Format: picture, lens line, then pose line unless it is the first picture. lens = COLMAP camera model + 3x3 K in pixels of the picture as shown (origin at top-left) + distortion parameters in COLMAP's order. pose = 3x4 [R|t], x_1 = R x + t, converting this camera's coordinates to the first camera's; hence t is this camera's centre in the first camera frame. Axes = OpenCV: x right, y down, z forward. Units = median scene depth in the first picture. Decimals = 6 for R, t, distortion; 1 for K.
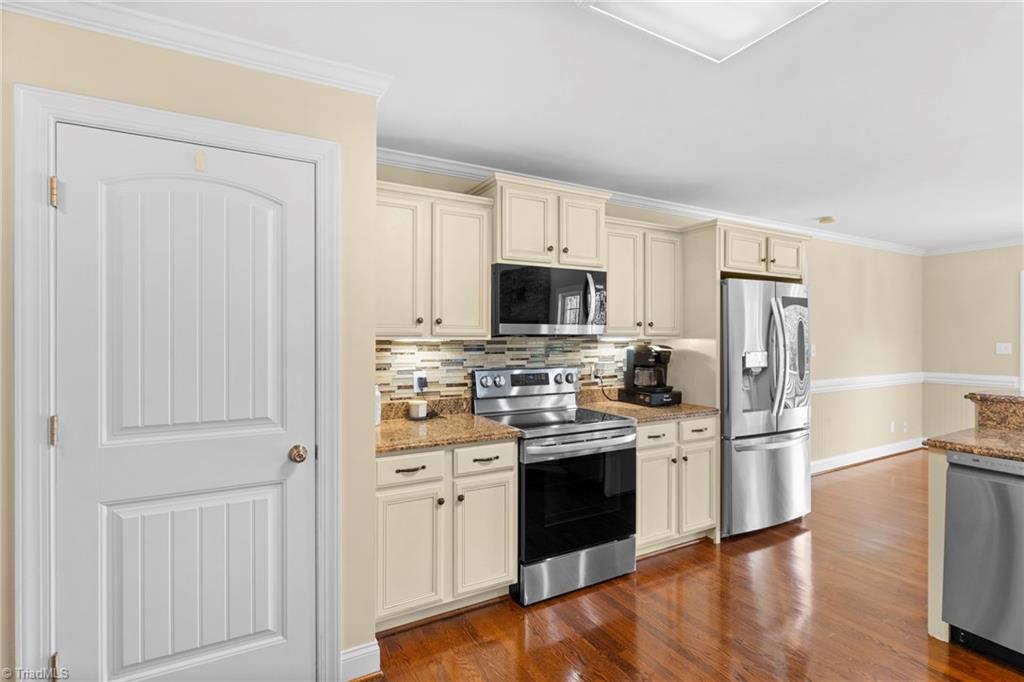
lens RADIAL K [[491.1, 0, 518.7], [0, 491.1, 335.9], [0, 0, 1]] dist [-0.000215, 0.000230]
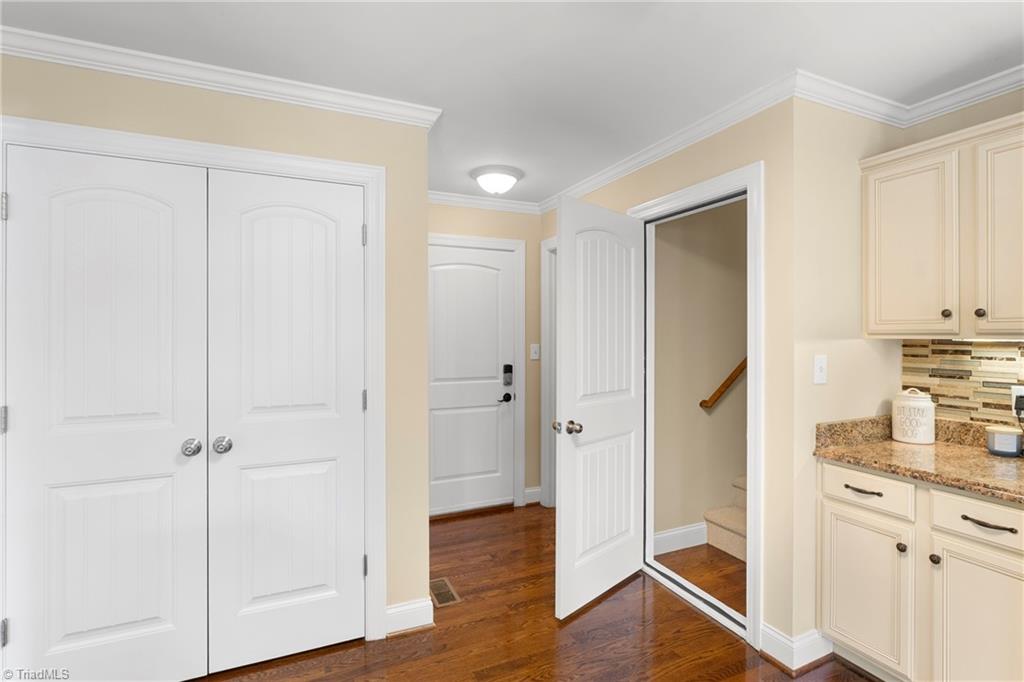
lens RADIAL K [[491.1, 0, 513.1], [0, 491.1, 336.6], [0, 0, 1]] dist [-0.000215, 0.000230]
pose [[-0.080584, 0.003156, -0.996743, 0.486145], [0.001340, 0.999994, 0.003058, 0.000774], [0.996747, -0.001090, -0.080588, 0.331581]]
